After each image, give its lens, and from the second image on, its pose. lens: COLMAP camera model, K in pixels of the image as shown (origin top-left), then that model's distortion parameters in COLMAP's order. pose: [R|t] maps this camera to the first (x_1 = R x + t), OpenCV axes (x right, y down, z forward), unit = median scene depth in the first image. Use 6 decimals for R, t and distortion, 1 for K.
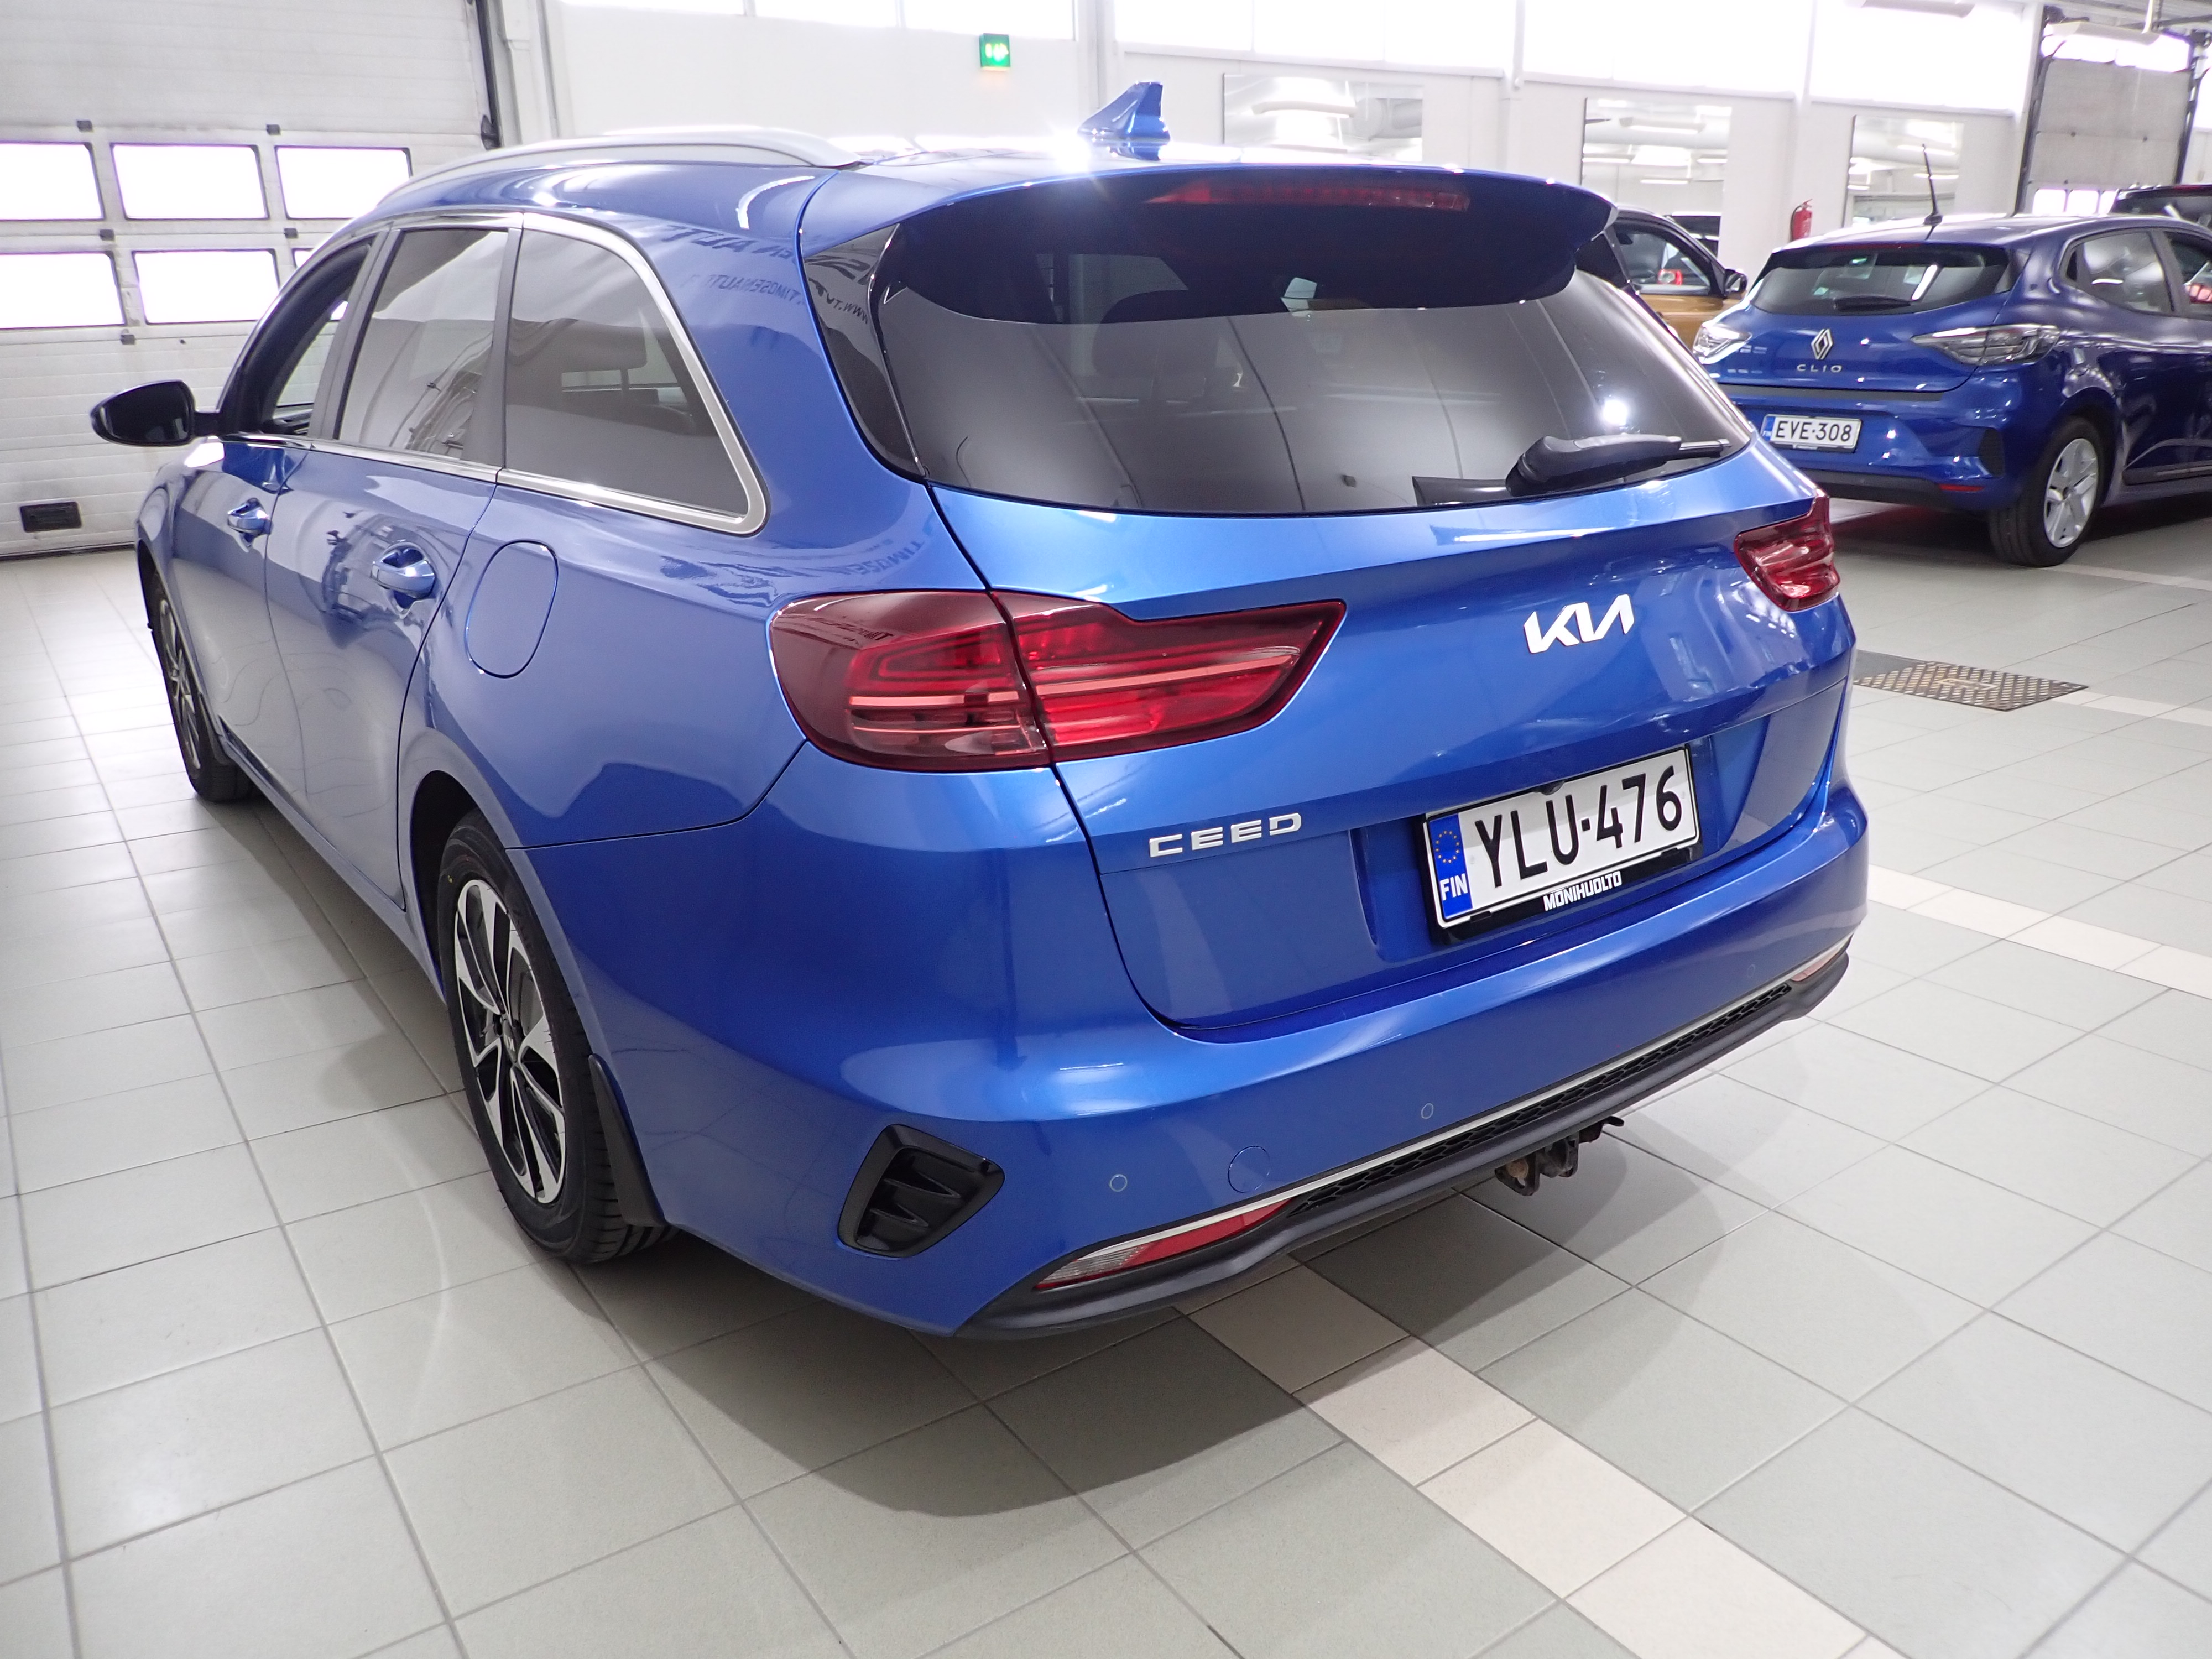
lens RADIAL K [[1617.2, 0, 1092.6], [0, 1617.2, 825.6], [0, 0, 1]] dist [-0.000581, 0.001521]
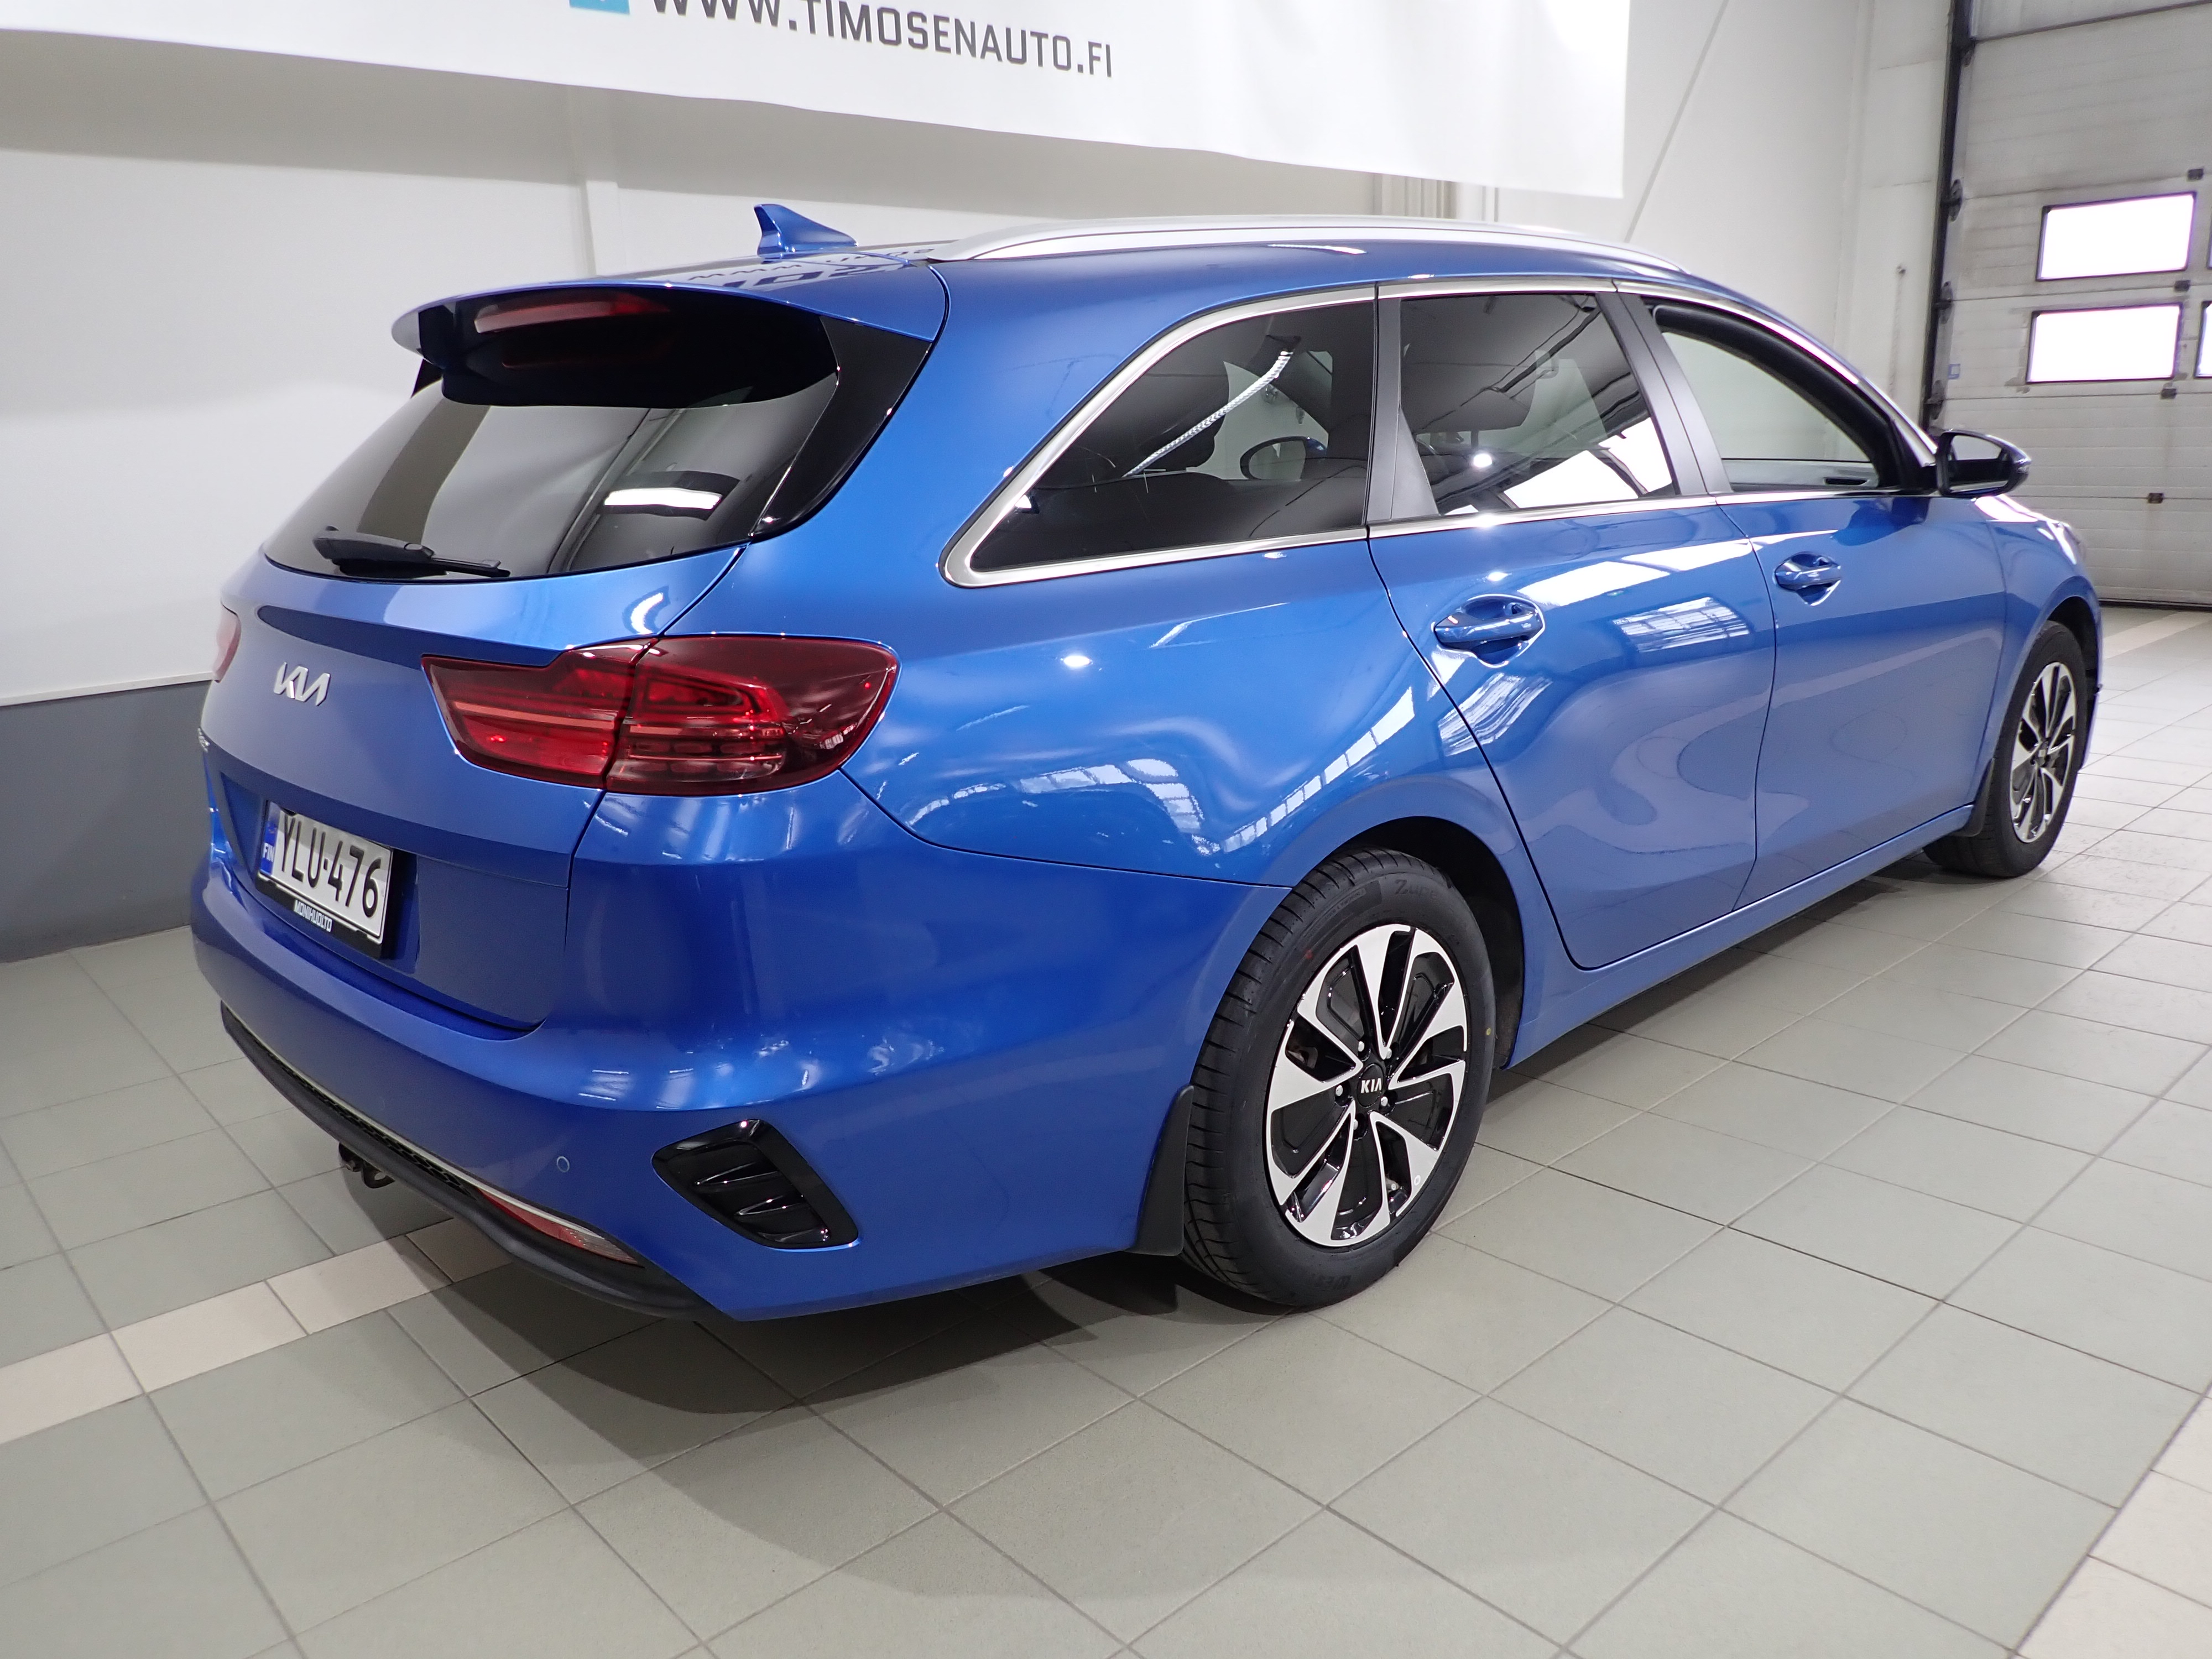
lens RADIAL K [[1617.2, 0, 1092.6], [0, 1617.2, 825.6], [0, 0, 1]] dist [-0.000581, 0.001521]
pose [[0.138693, 0.266575, -0.953783, 0.309434], [-0.287755, 0.932387, 0.218751, -0.091270], [0.947608, 0.244117, 0.206023, 0.269935]]
